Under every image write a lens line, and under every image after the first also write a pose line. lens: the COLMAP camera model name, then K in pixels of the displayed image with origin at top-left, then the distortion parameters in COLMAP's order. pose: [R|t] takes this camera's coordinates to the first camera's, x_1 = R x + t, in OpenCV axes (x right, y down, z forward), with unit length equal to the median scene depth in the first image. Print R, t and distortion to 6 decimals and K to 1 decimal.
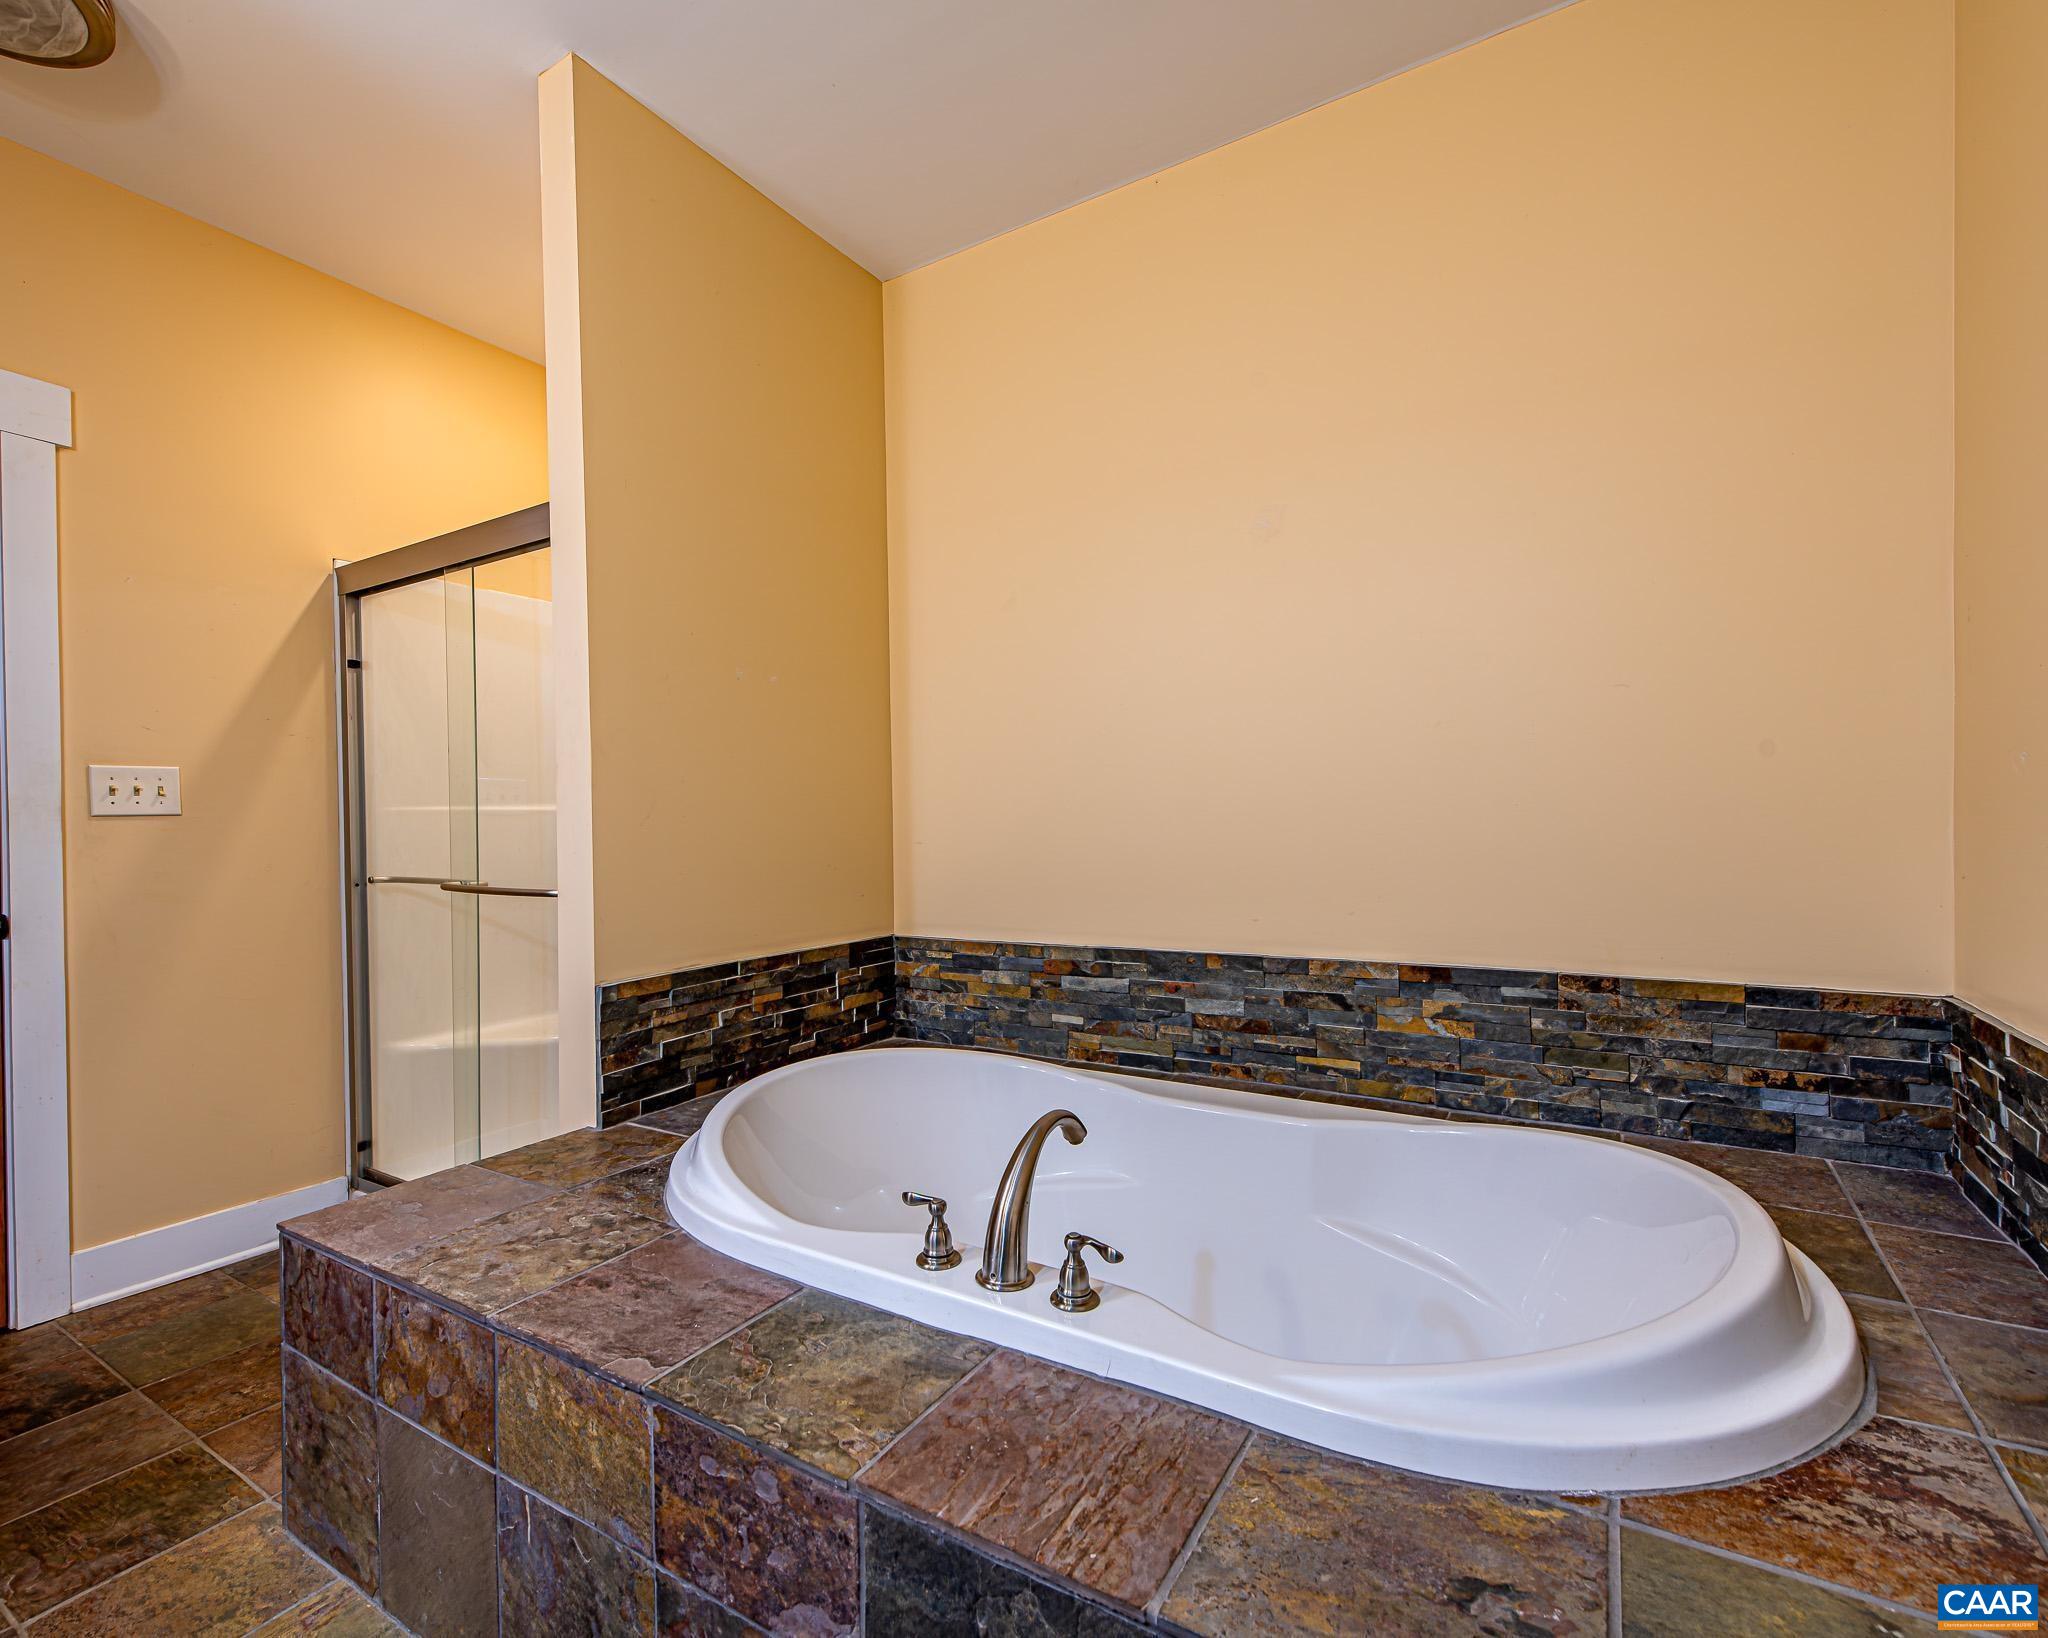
lens RADIAL K [[945.7, 0, 1015.6], [0, 945.7, 836.9], [0, 0, 1]] dist [0.017501, -0.006993]
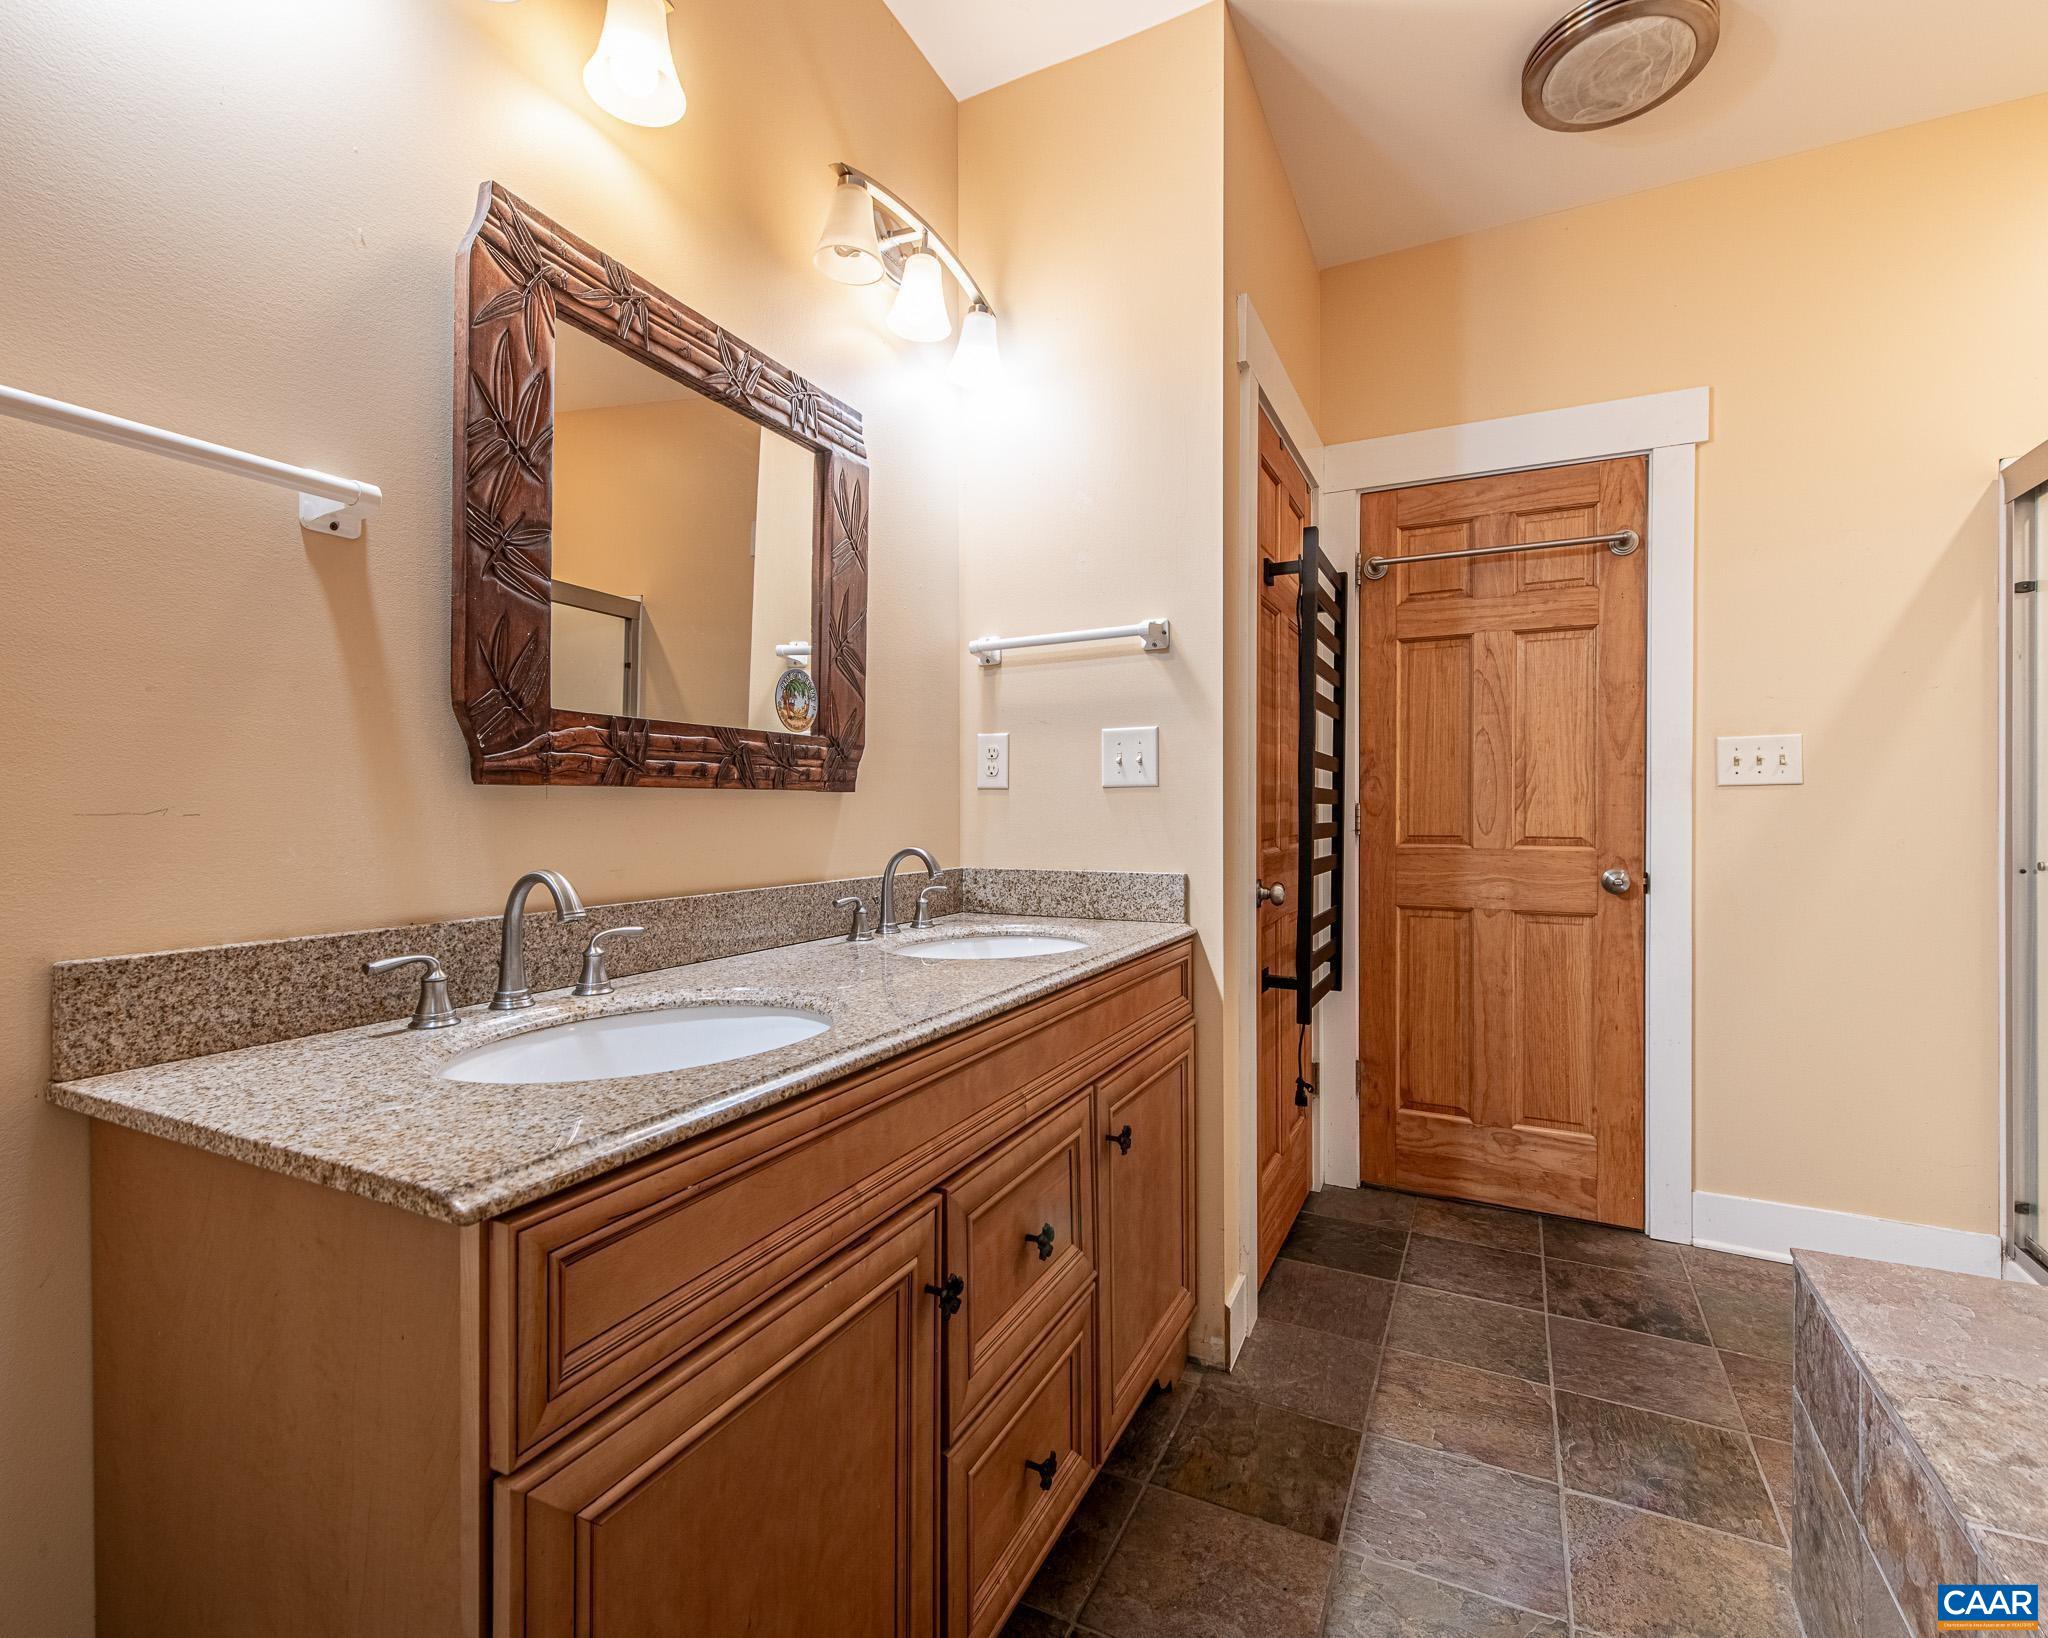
lens RADIAL K [[980.0, 0, 1051.9], [0, 980.0, 813.0], [0, 0, 1]] dist [0.009155, -0.001164]
pose [[0.090724, 0.020057, -0.995674, 0.054216], [-0.010580, 0.999760, 0.019175, -0.005933], [0.995820, 0.008795, 0.090915, 0.198445]]
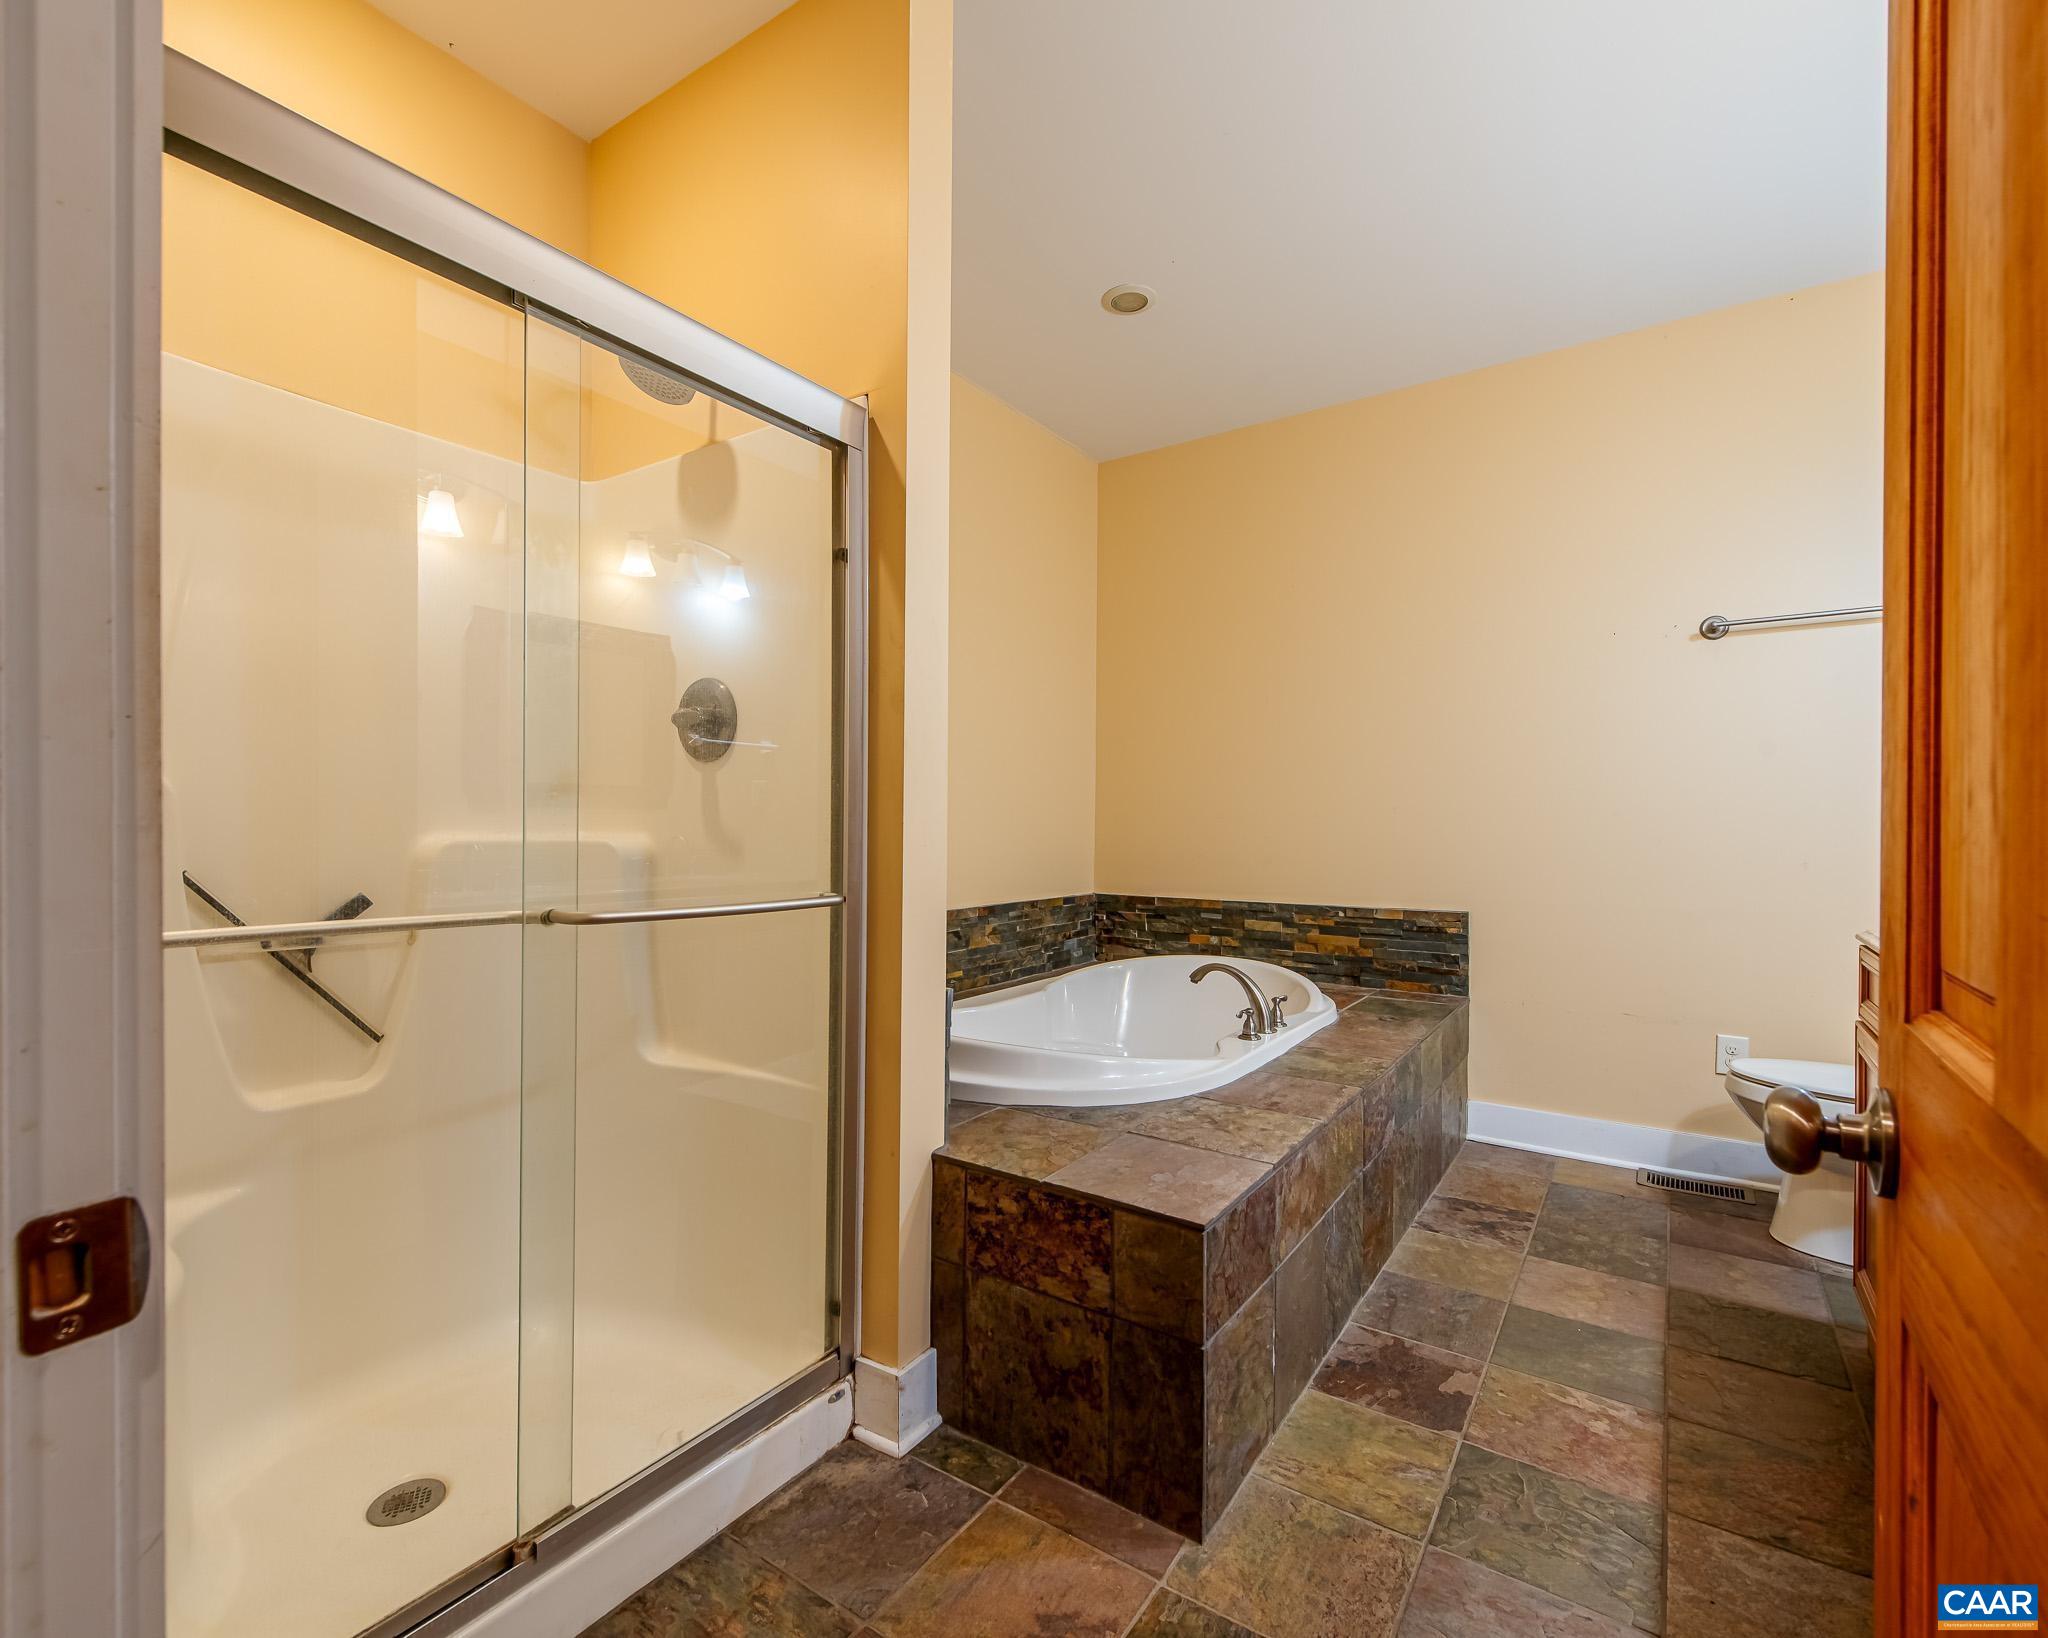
lens RADIAL K [[957.9, 0, 1014.0], [0, 957.9, 831.7], [0, 0, 1]] dist [0.018223, -0.007062]
pose [[0.050484, 0.007449, 0.998697, -1.524467], [0.008845, 0.999930, -0.007905, 0.017076], [-0.998686, 0.009232, 0.050414, 0.996125]]
